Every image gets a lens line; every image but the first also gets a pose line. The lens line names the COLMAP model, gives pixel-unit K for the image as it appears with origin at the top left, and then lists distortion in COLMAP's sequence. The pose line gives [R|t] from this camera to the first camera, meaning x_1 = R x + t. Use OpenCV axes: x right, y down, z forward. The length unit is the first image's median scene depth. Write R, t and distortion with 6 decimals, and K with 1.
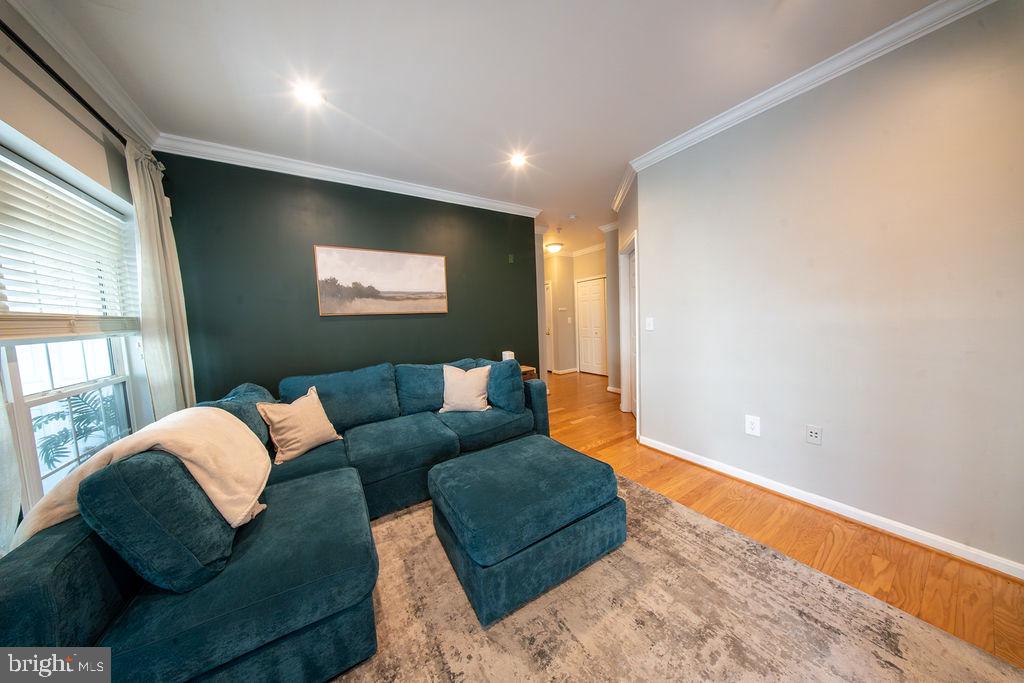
lens RADIAL K [[302.0, 0, 509.0], [0, 302.0, 338.2], [0, 0, 1]] dist [0.001225, -0.001171]
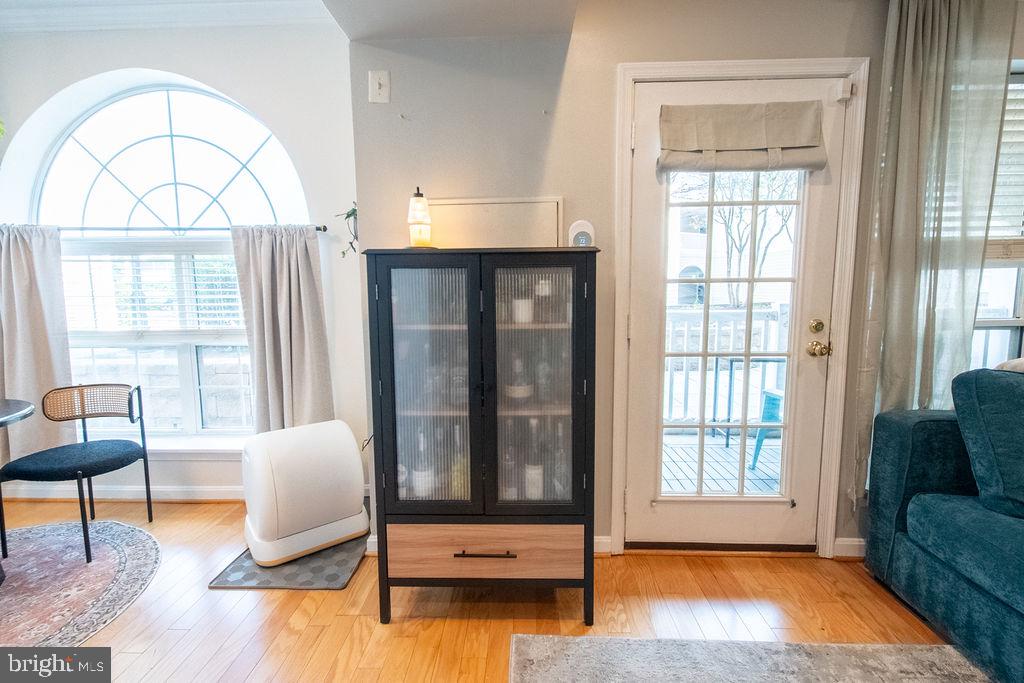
lens RADIAL K [[462.4, 0, 511.4], [0, 462.4, 337.3], [0, 0, 1]] dist [0.008207, -0.003822]
pose [[-0.559449, 0.139706, -0.817006, 0.409097], [-0.022509, 0.982769, 0.183464, 0.005169], [0.828559, 0.121029, -0.546664, 0.173641]]
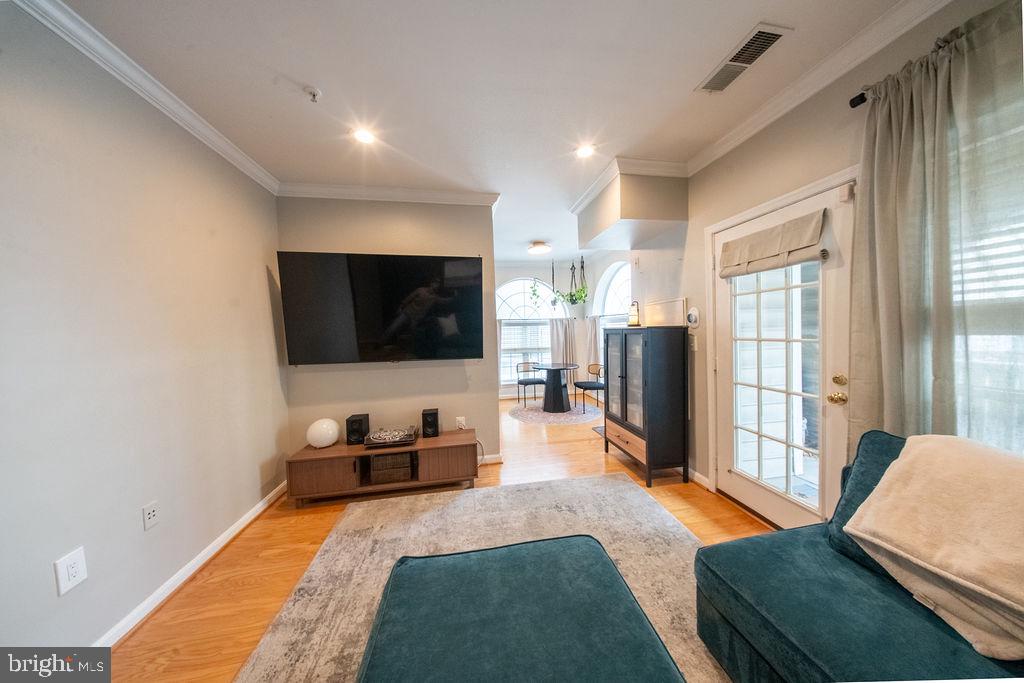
lens RADIAL K [[302.0, 0, 518.3], [0, 302.0, 339.5], [0, 0, 1]] dist [0.001225, -0.001171]
pose [[-0.926299, 0.059910, 0.371996, -0.144225], [0.095244, 0.992446, 0.077331, -0.076399], [-0.364553, 0.107062, -0.925007, 0.988094]]
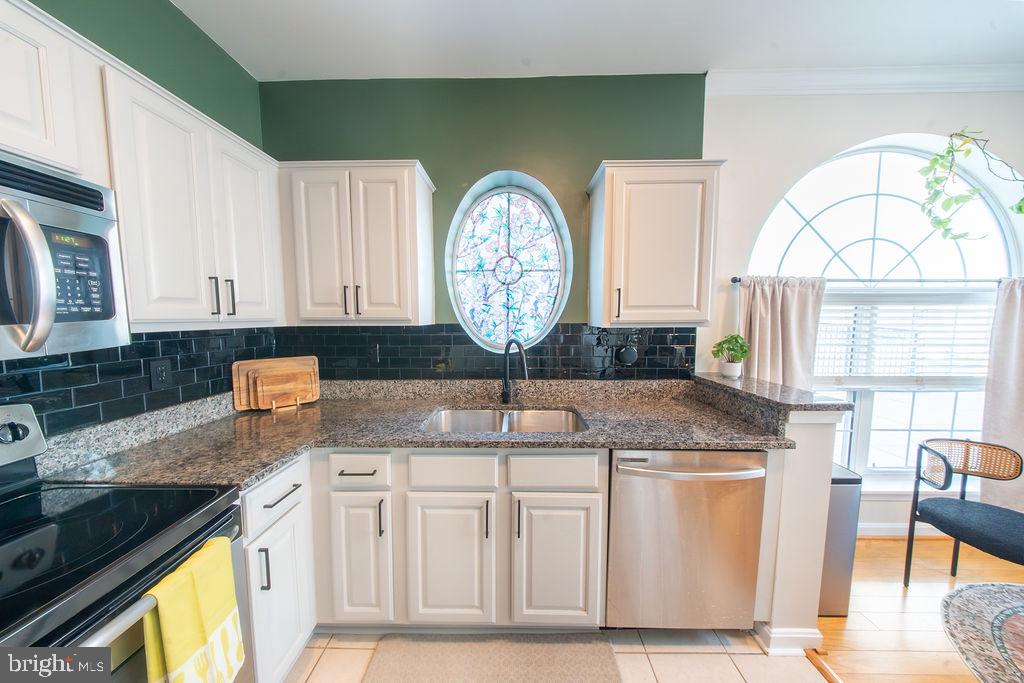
lens RADIAL K [[302.0, 0, 510.3], [0, 302.0, 339.3], [0, 0, 1]] dist [0.001225, -0.001171]
pose [[-0.830813, 0.008510, 0.556486, 1.038263], [0.081809, 0.990889, 0.106986, -0.060700], [-0.550506, 0.134411, -0.823940, -0.162667]]
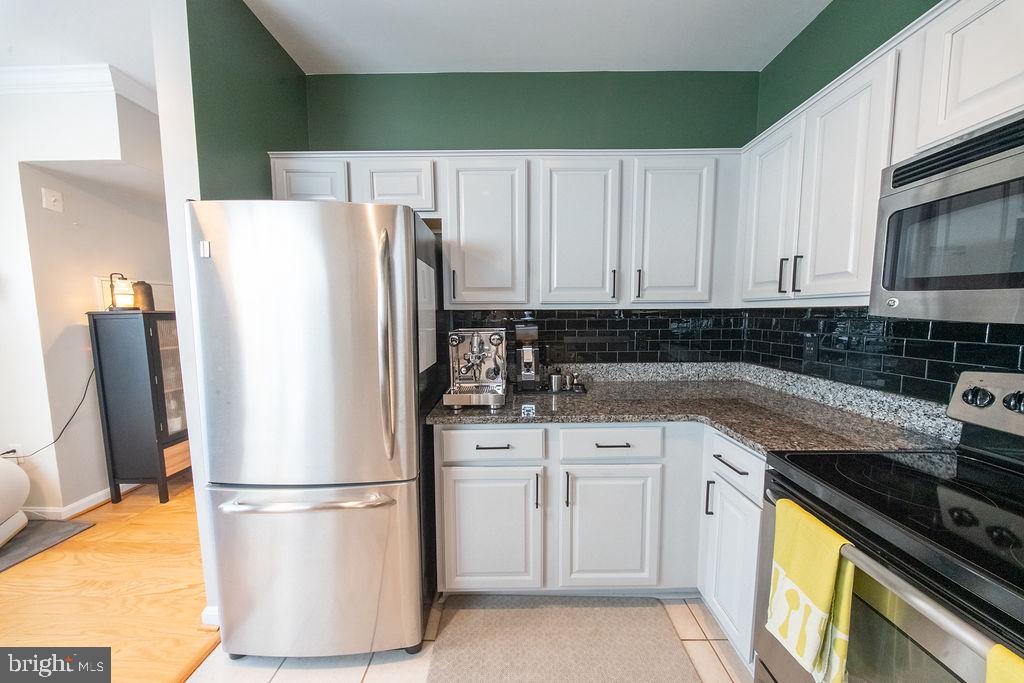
lens RADIAL K [[302.0, 0, 511.6], [0, 302.0, 338.2], [0, 0, 1]] dist [0.001225, -0.001171]
pose [[0.831142, 0.084618, -0.549585, 1.249740], [-0.069988, 0.996413, 0.047572, -0.026949], [0.551639, -0.001075, 0.834082, -0.468399]]
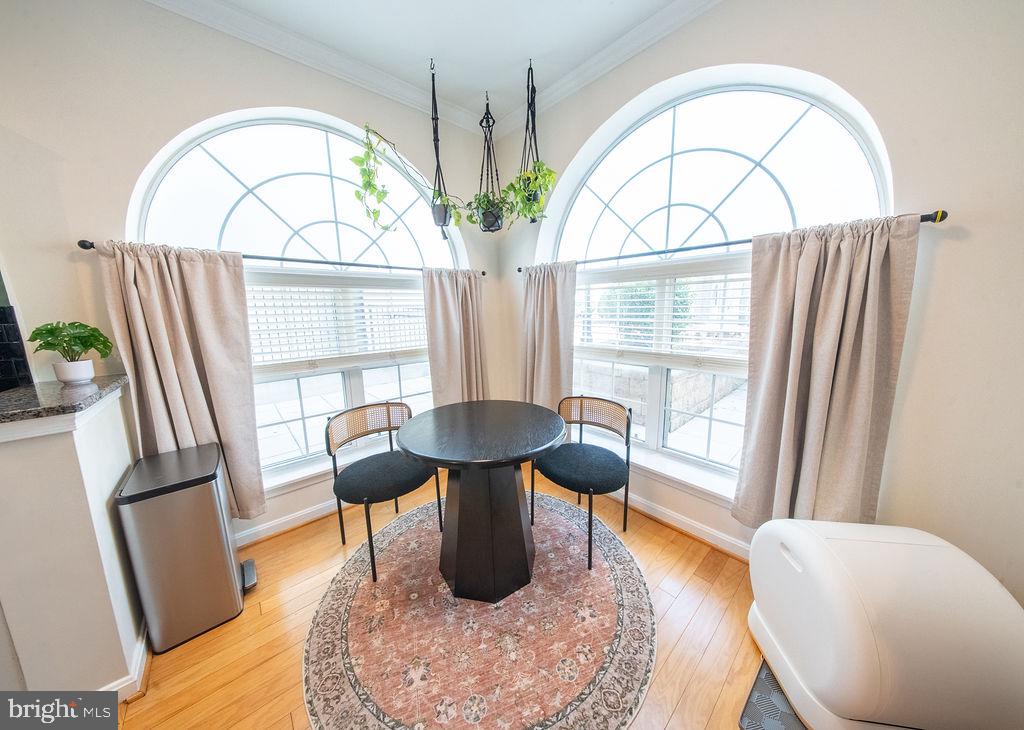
lens RADIAL K [[320.6, 0, 514.0], [0, 320.6, 361.9], [0, 0, 1]] dist [-0.003757, -0.000347]
pose [[-0.984417, 0.094335, -0.148408, 0.409359], [0.056257, 0.968525, 0.242475, 0.018727], [0.166611, 0.230347, -0.958739, -0.382478]]
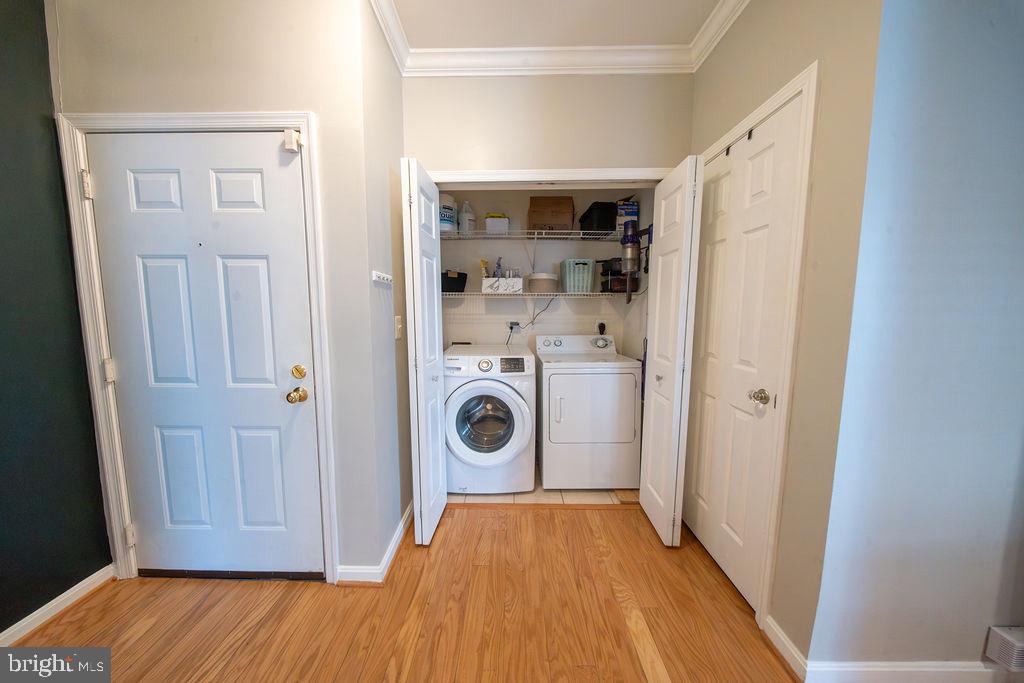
lens RADIAL K [[302.0, 0, 515.0], [0, 302.0, 339.1], [0, 0, 1]] dist [0.001225, -0.001171]
pose [[0.530605, -0.031142, 0.847047, 0.107954], [0.034079, 0.999301, 0.015392, -0.133239], [-0.846934, 0.020699, 0.531296, 2.069480]]
